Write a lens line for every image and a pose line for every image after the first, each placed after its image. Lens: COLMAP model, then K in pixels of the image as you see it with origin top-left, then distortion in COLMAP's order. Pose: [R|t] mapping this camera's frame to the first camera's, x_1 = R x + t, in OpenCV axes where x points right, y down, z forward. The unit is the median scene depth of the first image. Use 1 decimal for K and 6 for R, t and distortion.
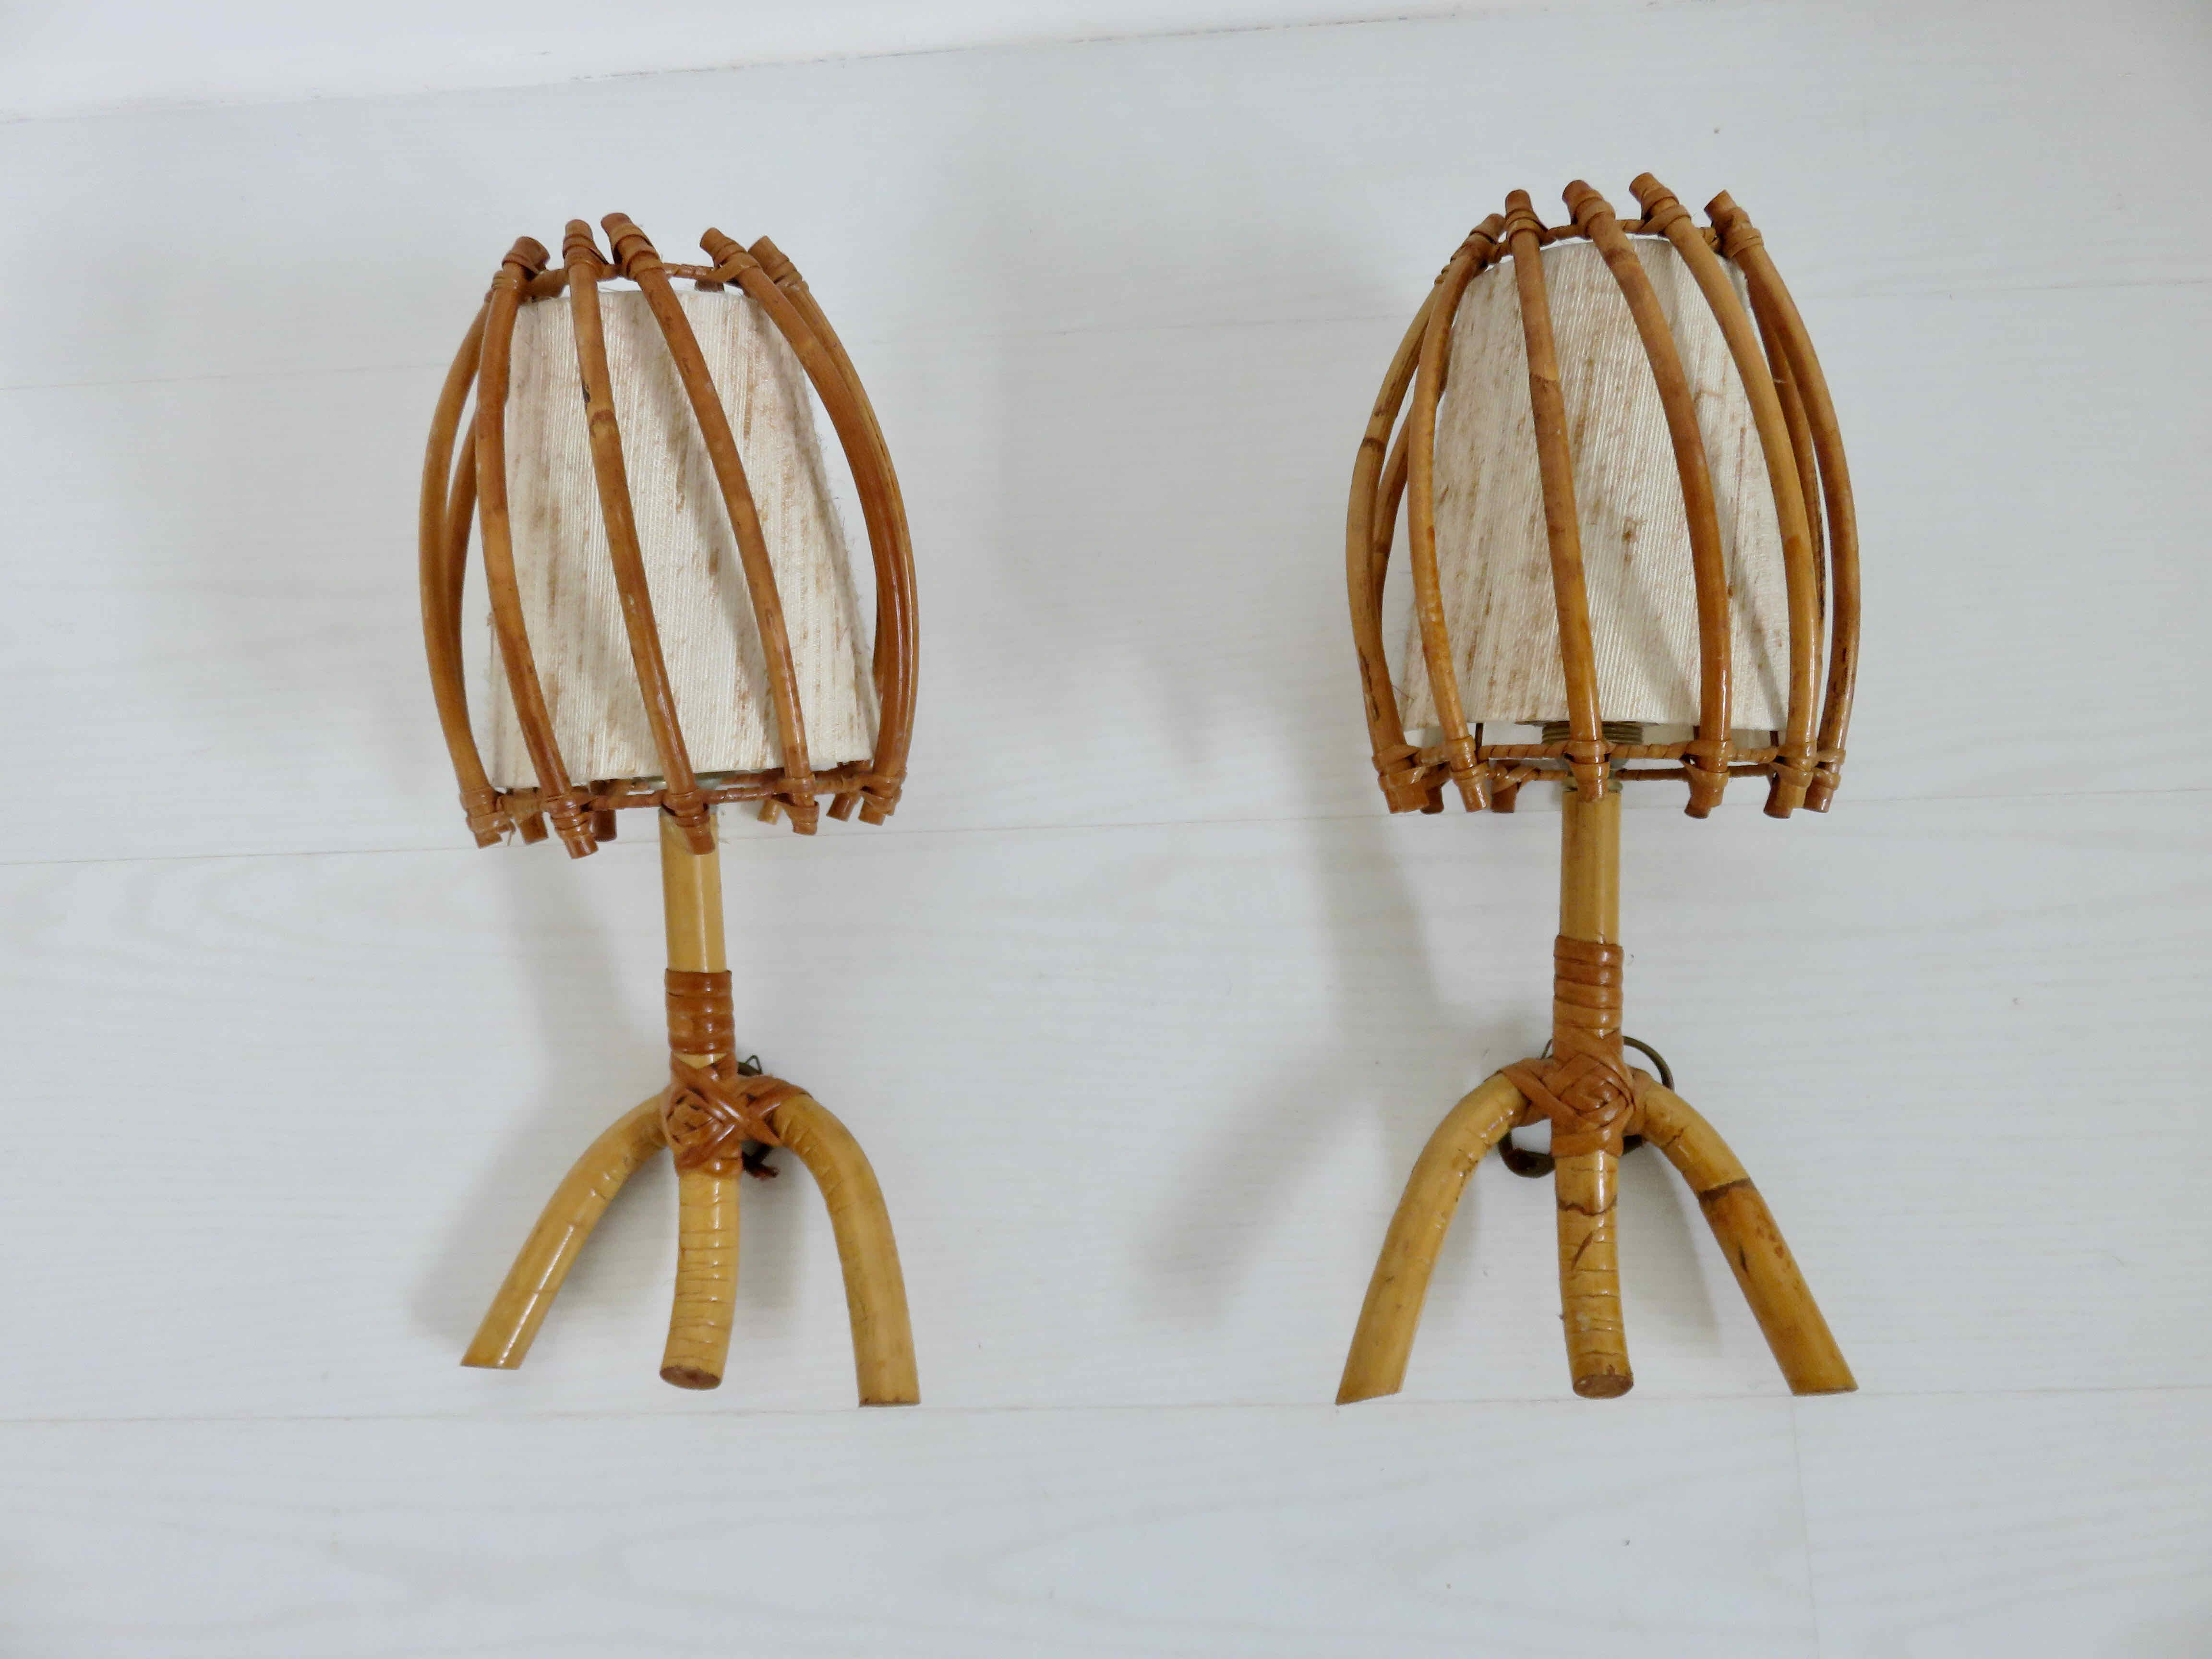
lens RADIAL K [[1584.7, 0, 1106.0], [0, 1584.7, 829.5], [0, 0, 1]] dist [-0.007216, -0.019761]
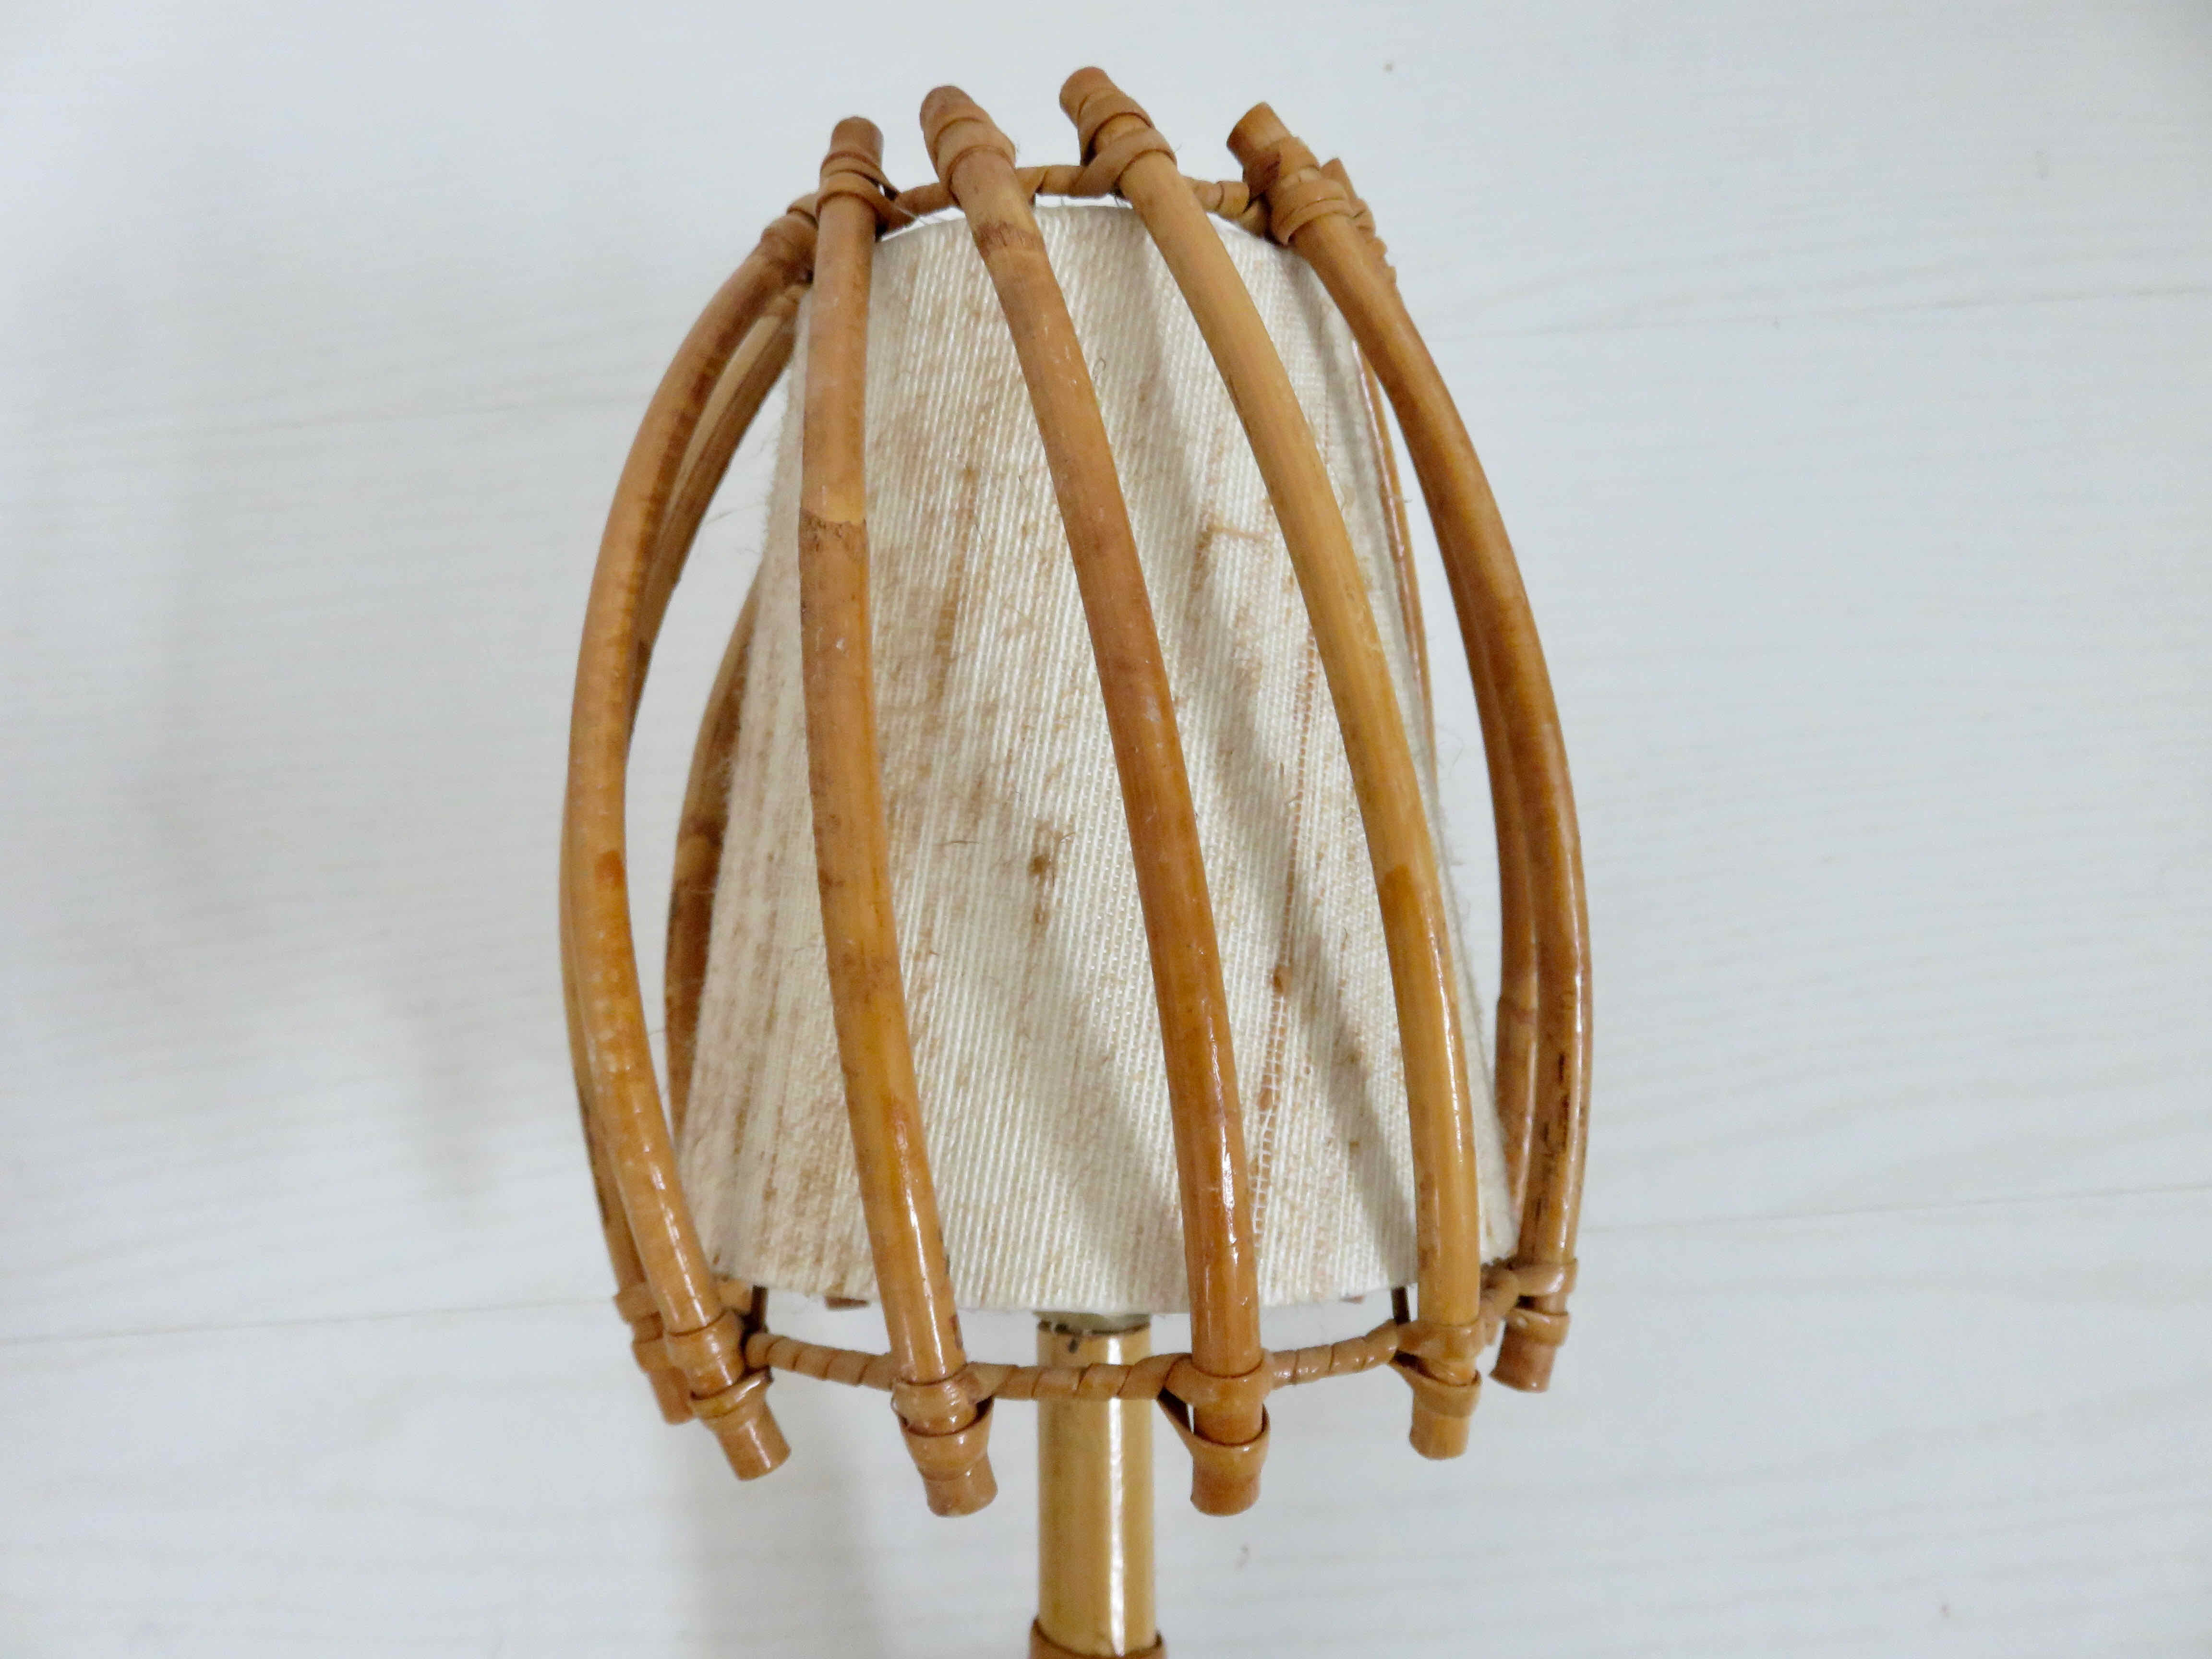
lens RADIAL K [[1584.7, 0, 1106.0], [0, 1584.7, 829.5], [0, 0, 1]] dist [-0.007216, -0.019761]
pose [[0.998247, -0.036411, 0.046654, 0.319141], [0.038030, 0.998688, -0.034301, -0.174906], [-0.045343, 0.036015, 0.998322, 0.543377]]
